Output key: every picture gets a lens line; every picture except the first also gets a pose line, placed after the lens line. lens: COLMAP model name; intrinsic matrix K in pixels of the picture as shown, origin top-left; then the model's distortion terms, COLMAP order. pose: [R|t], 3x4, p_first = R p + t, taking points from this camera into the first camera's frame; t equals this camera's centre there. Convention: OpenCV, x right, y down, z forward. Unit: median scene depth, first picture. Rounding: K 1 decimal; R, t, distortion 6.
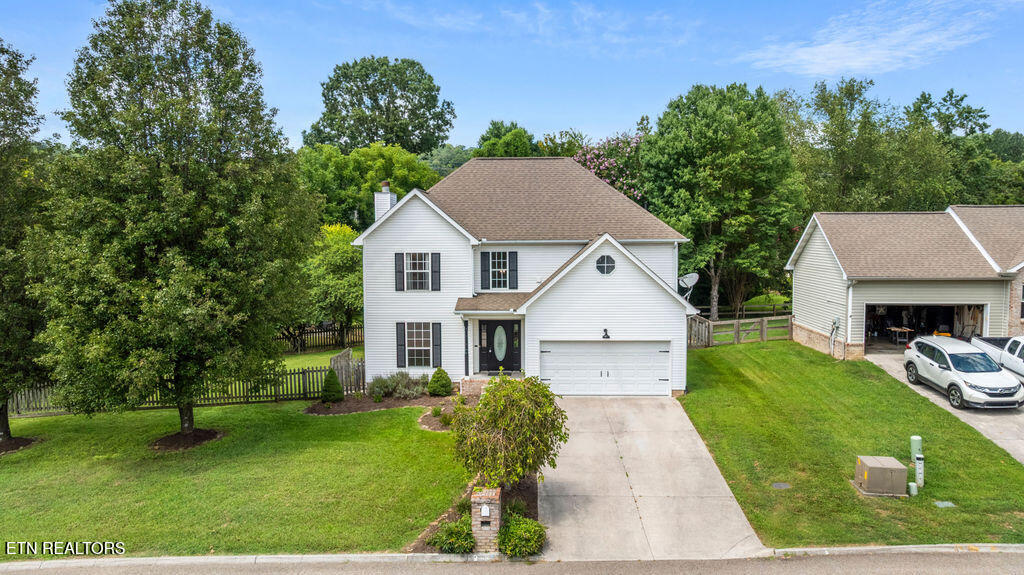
lens RADIAL K [[745.4, 0, 503.3], [0, 745.4, 288.7], [0, 0, 1]] dist [-0.022267, 0.009639]
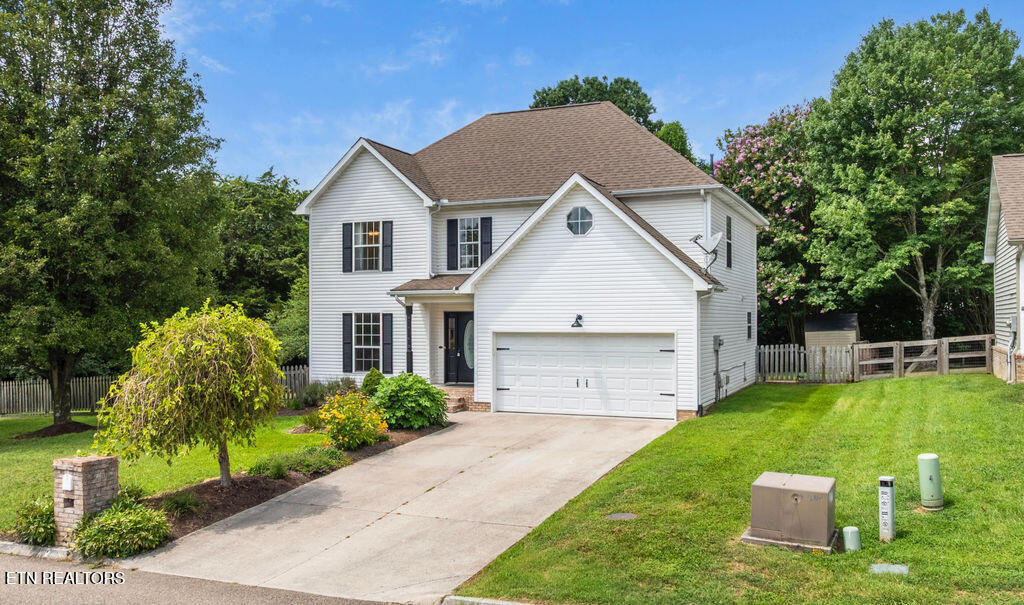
lens RADIAL K [[859.6, 0, 521.0], [0, 859.6, 308.6], [0, 0, 1]] dist [-0.013901, -0.004793]
pose [[0.932227, 0.000092, -0.361873, 0.352203], [-0.032594, 0.995957, -0.083714, 0.109638], [0.360403, 0.089835, 0.928461, 0.239305]]
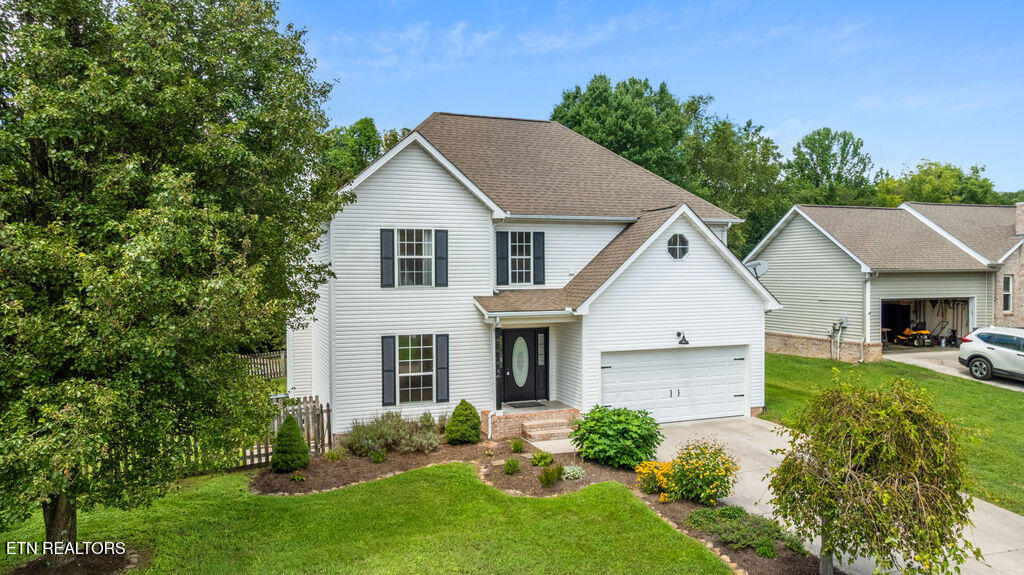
lens RADIAL K [[742.2, 0, 515.3], [0, 742.2, 282.2], [0, 0, 1]] dist [-0.018947, 0.002107]
pose [[0.914847, -0.004730, 0.403774, -0.298647], [0.032157, 0.997609, -0.061172, 0.041947], [-0.402519, 0.068947, 0.912811, 0.361982]]
